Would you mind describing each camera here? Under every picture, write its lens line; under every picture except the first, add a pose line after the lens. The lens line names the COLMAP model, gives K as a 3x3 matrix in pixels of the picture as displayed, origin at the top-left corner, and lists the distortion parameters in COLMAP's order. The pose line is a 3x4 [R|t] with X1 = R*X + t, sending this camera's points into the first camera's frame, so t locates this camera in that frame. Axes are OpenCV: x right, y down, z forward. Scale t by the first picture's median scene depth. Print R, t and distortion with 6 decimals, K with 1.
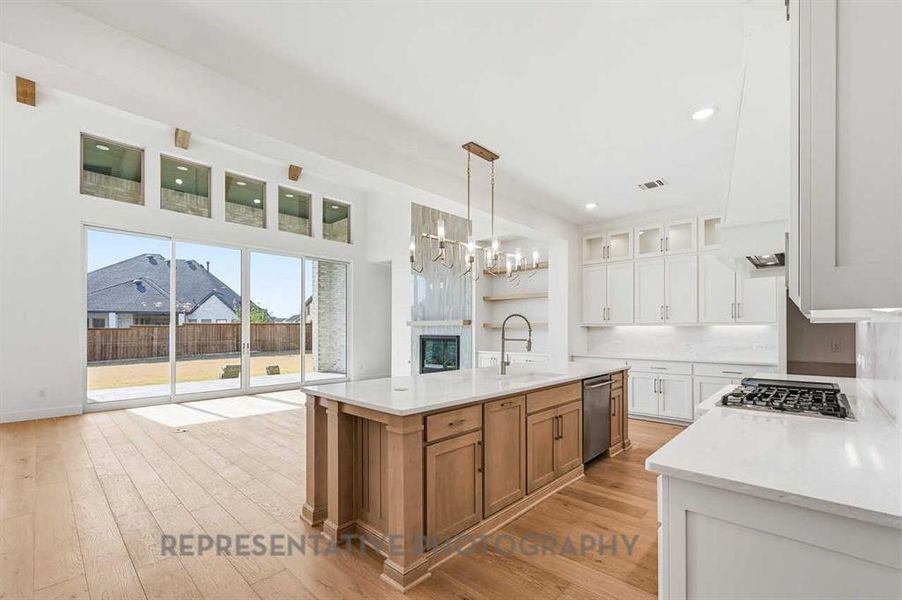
lens RADIAL K [[384.9, 0, 457.9], [0, 384.9, 326.5], [0, 0, 1]] dist [0.001875, 0.000182]
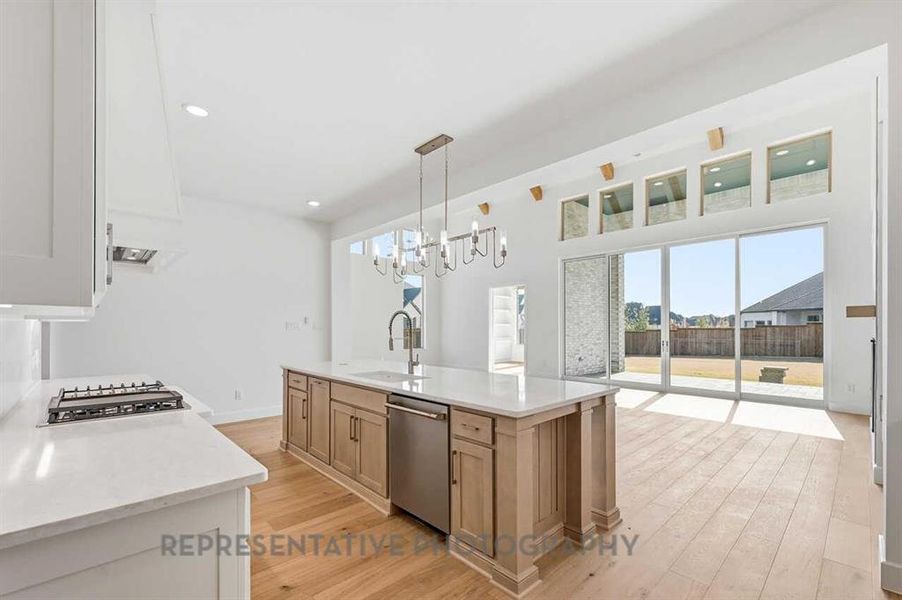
lens RADIAL K [[384.9, 0, 457.9], [0, 384.9, 326.5], [0, 0, 1]] dist [0.001875, 0.000182]
pose [[-0.063393, -0.002050, -0.997987, 0.448496], [0.009190, 0.999954, -0.002637, 0.003305], [0.997946, -0.009339, -0.063371, 0.488915]]
